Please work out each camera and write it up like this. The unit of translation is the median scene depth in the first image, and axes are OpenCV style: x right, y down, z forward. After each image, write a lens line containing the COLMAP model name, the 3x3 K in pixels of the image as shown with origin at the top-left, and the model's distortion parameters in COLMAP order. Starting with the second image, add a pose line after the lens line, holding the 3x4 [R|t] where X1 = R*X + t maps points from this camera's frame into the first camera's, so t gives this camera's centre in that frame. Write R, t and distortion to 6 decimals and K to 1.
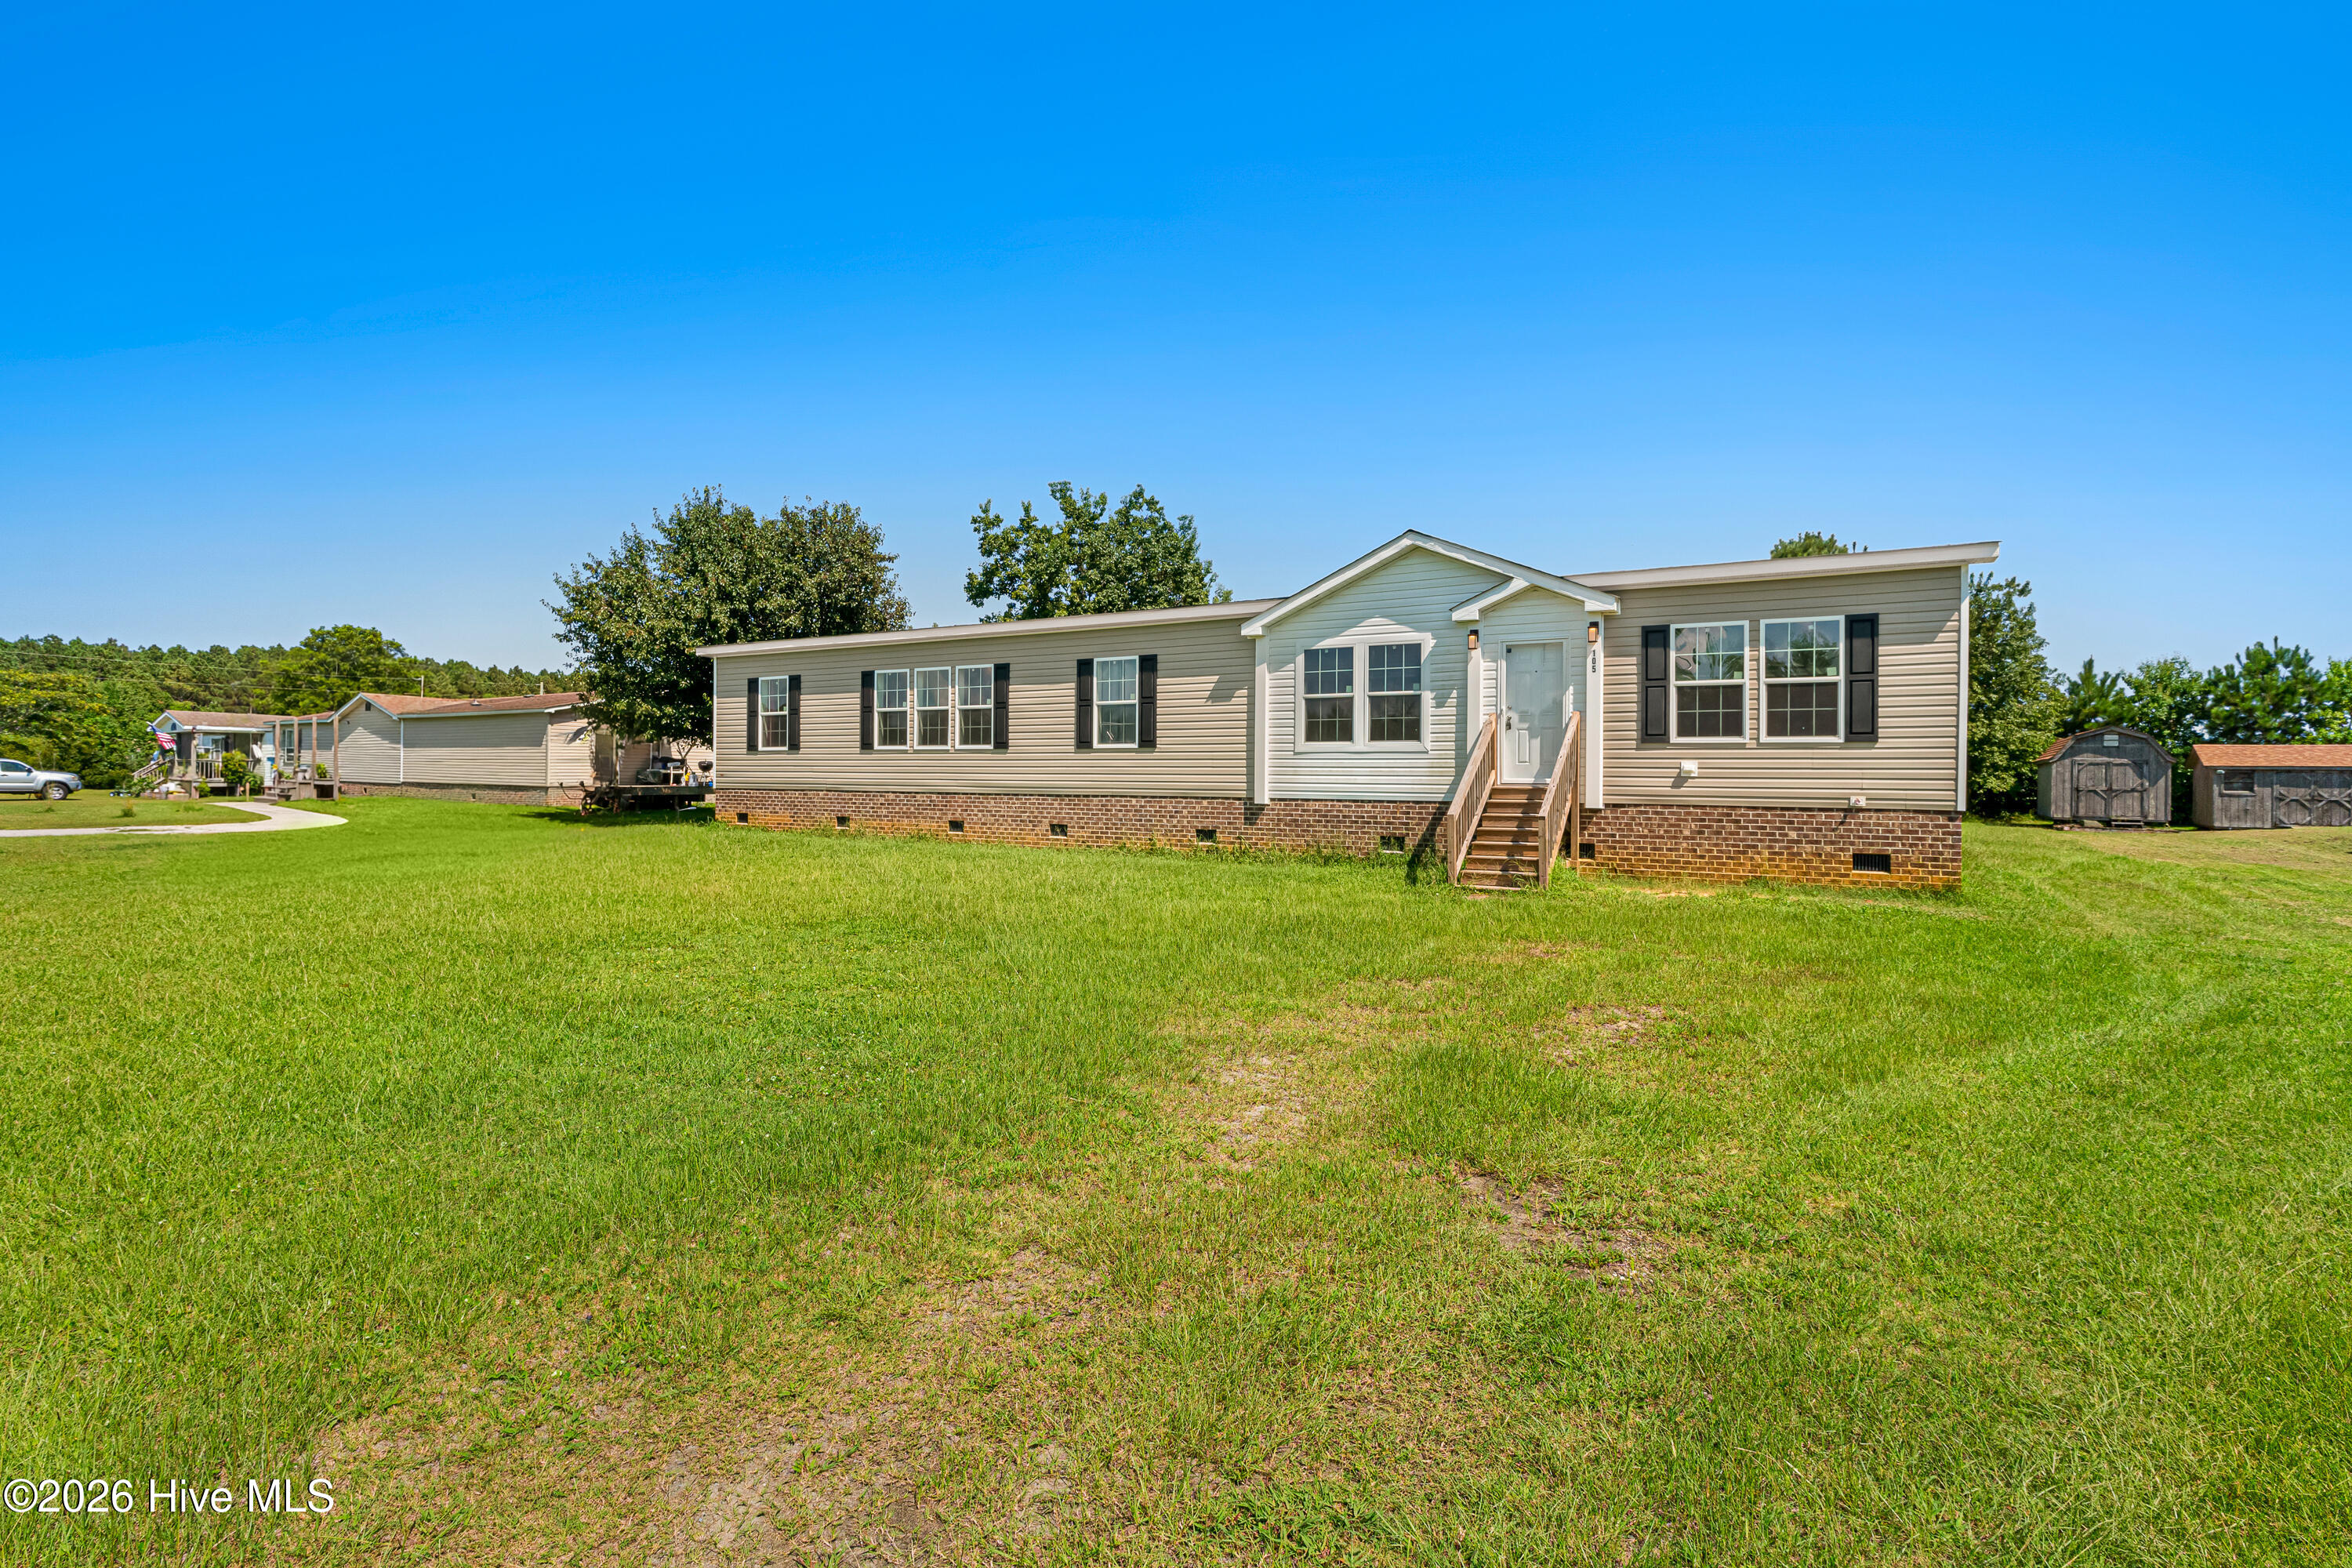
lens RADIAL K [[1110.3, 0, 1163.0], [0, 1110.3, 763.7], [0, 0, 1]] dist [-0.002104, -0.004298]
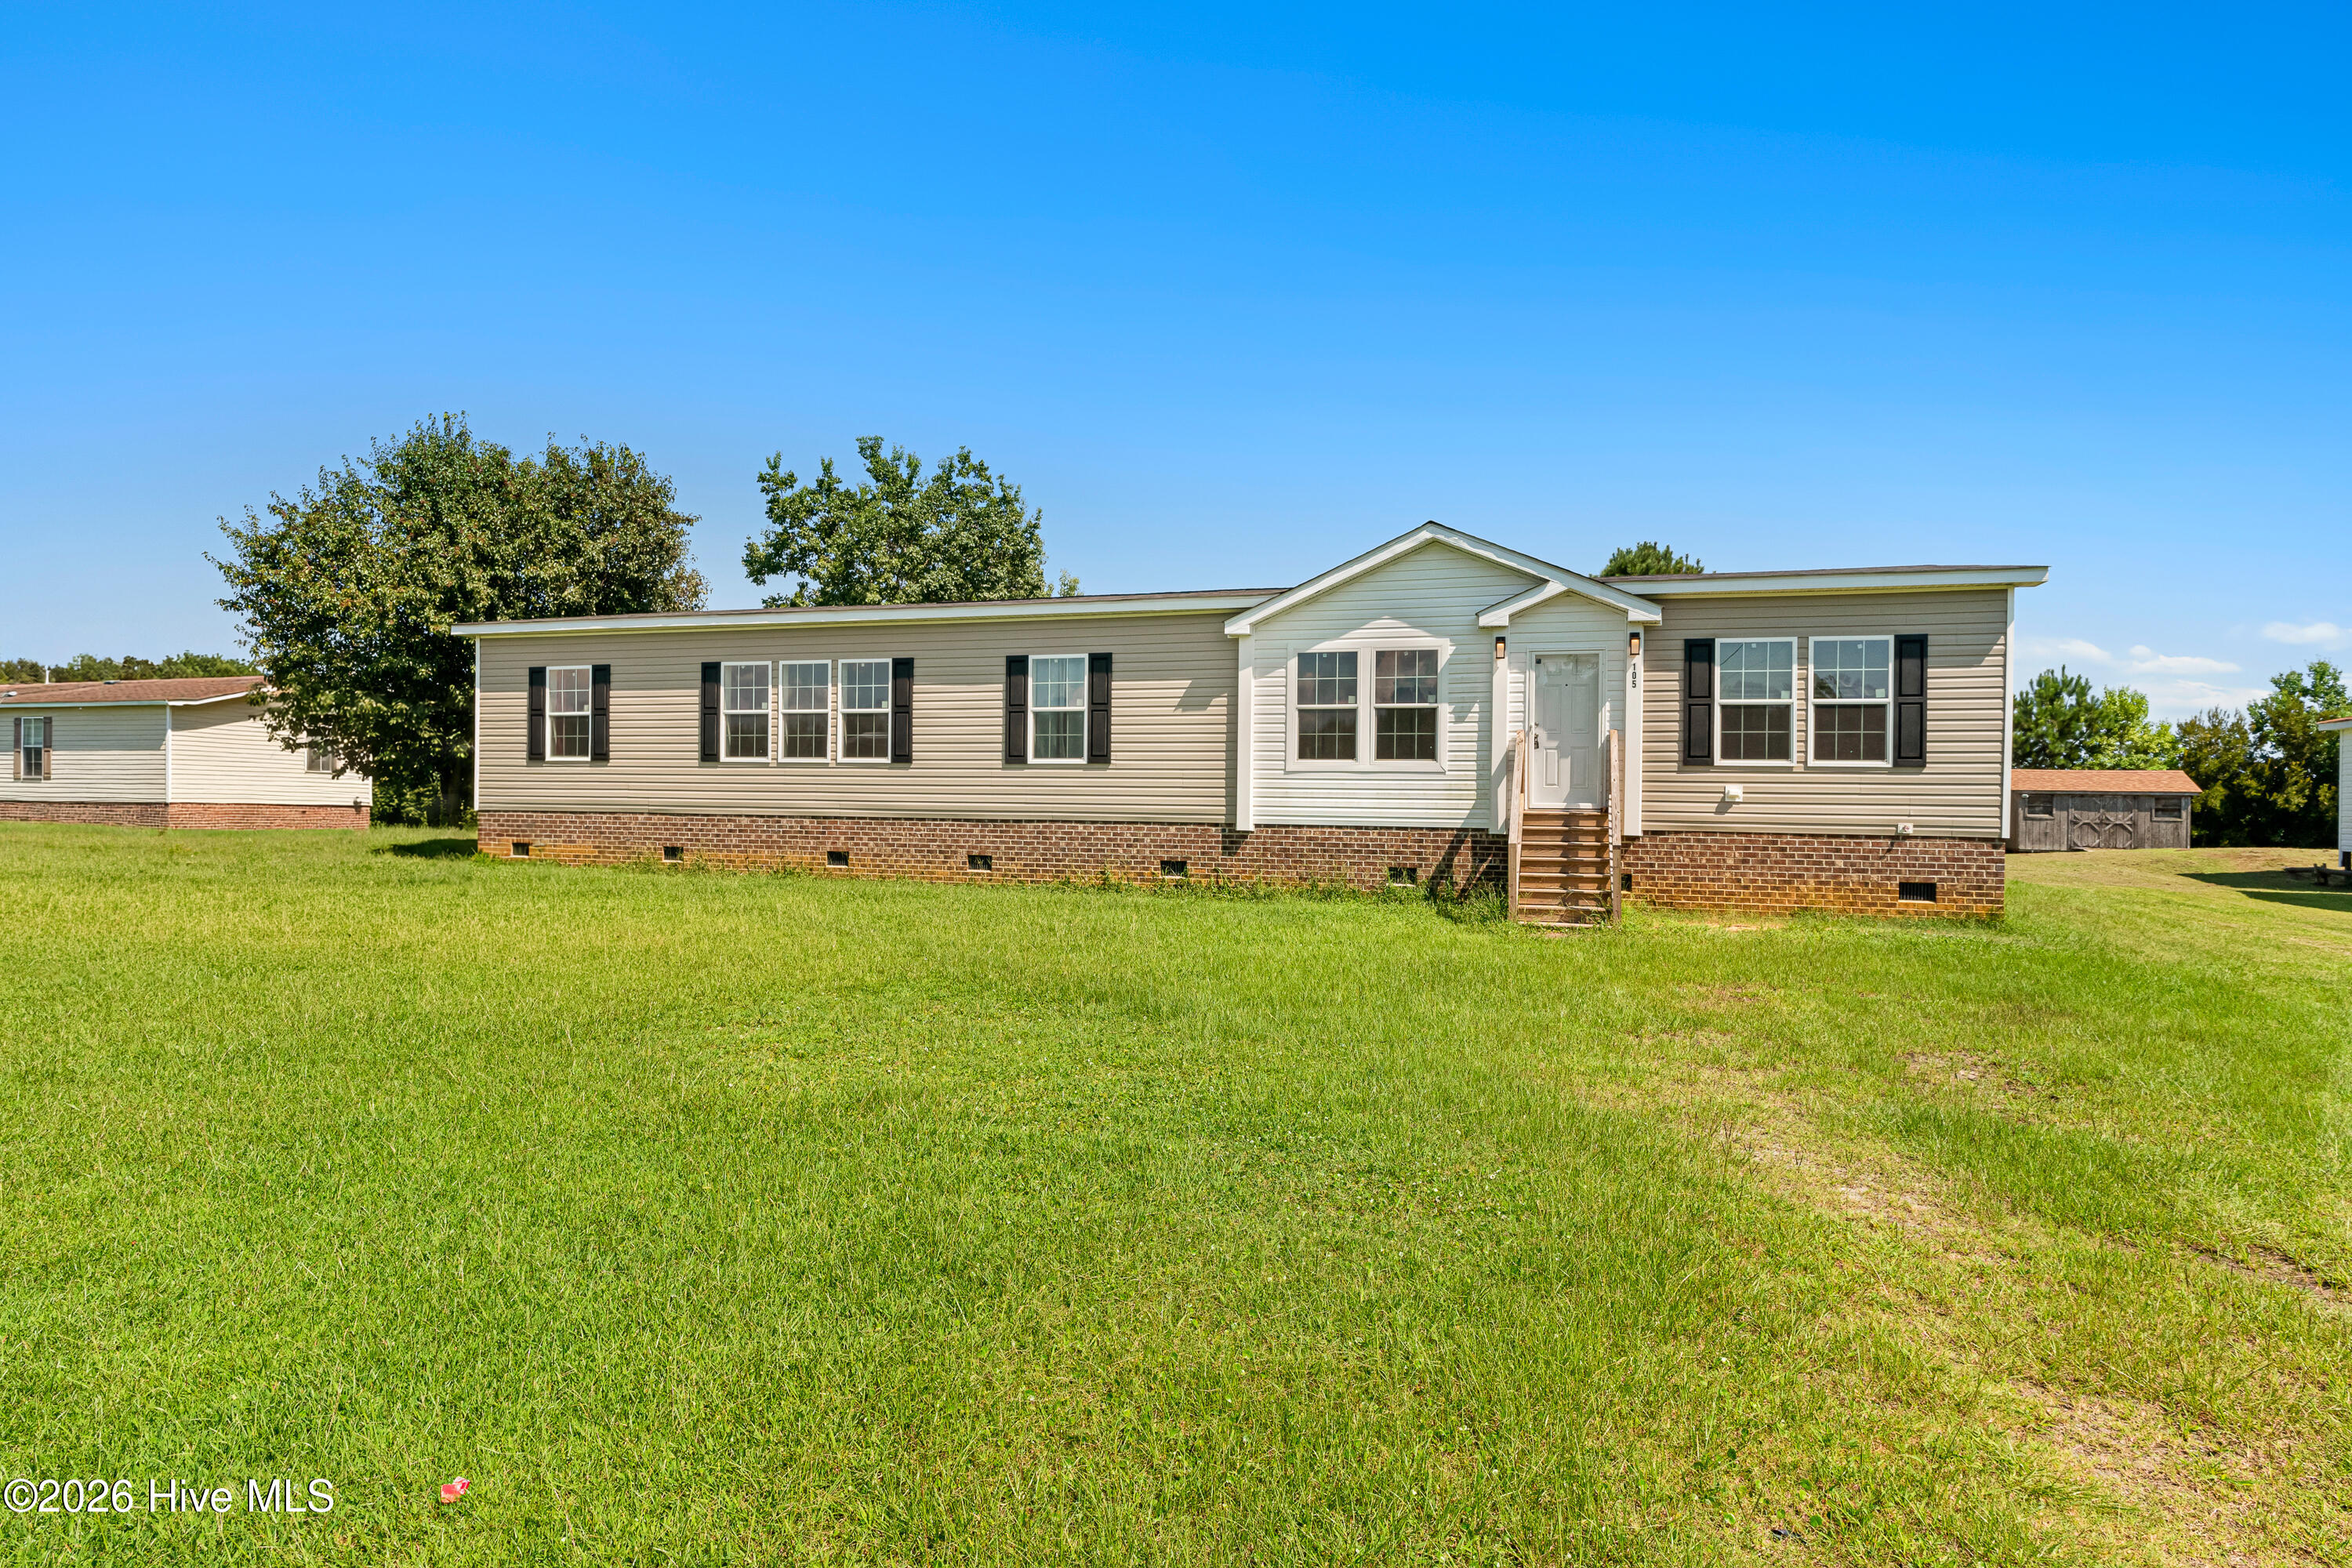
lens RADIAL K [[1288.5, 0, 1176.0], [0, 1288.5, 784.0], [0, 0, 1]] dist [-0.003987, -0.000710]
pose [[0.973818, 0.006650, 0.227230, -0.161596], [-0.007345, 0.999971, 0.002211, -0.001598], [-0.227209, -0.003822, 0.973839, 0.034870]]
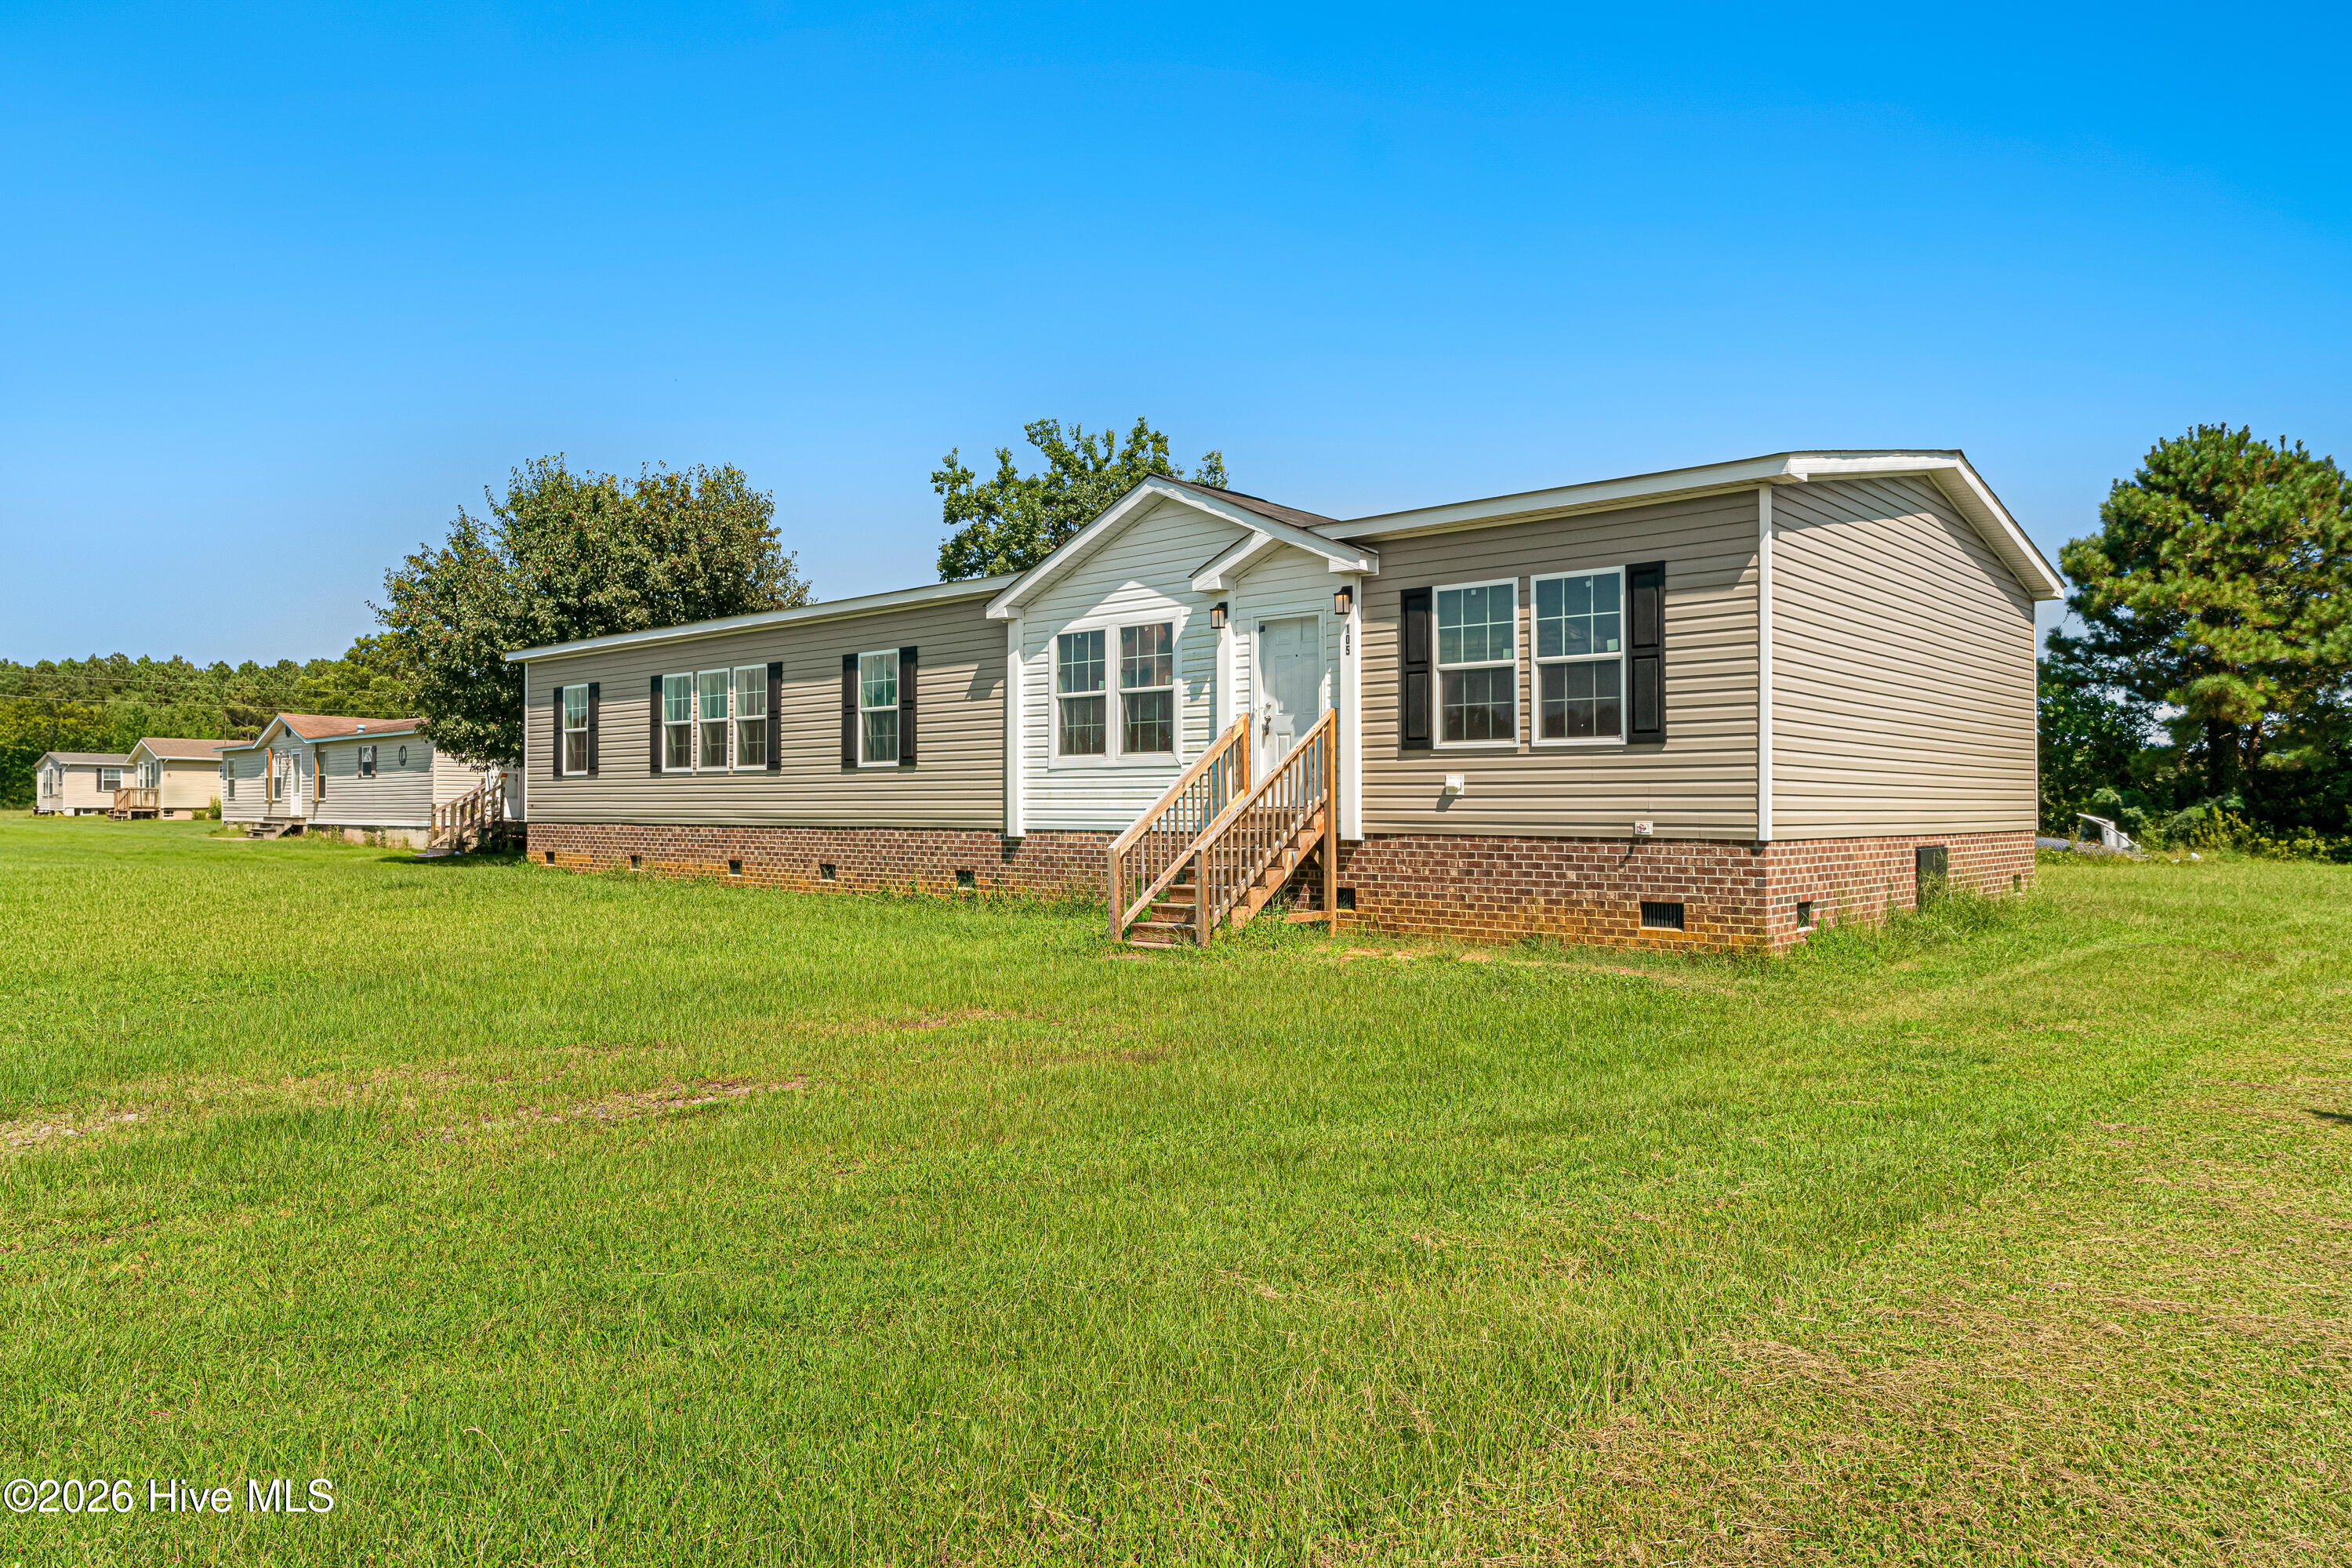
lens RADIAL K [[1493.1, 0, 1185.7], [0, 1493.1, 775.0], [0, 0, 1]] dist [-0.003555, -0.000512]
pose [[0.981167, -0.012228, -0.192772, 0.343447], [0.010416, 0.999892, -0.010411, 0.004632], [0.192878, 0.008207, 0.981188, 0.007677]]
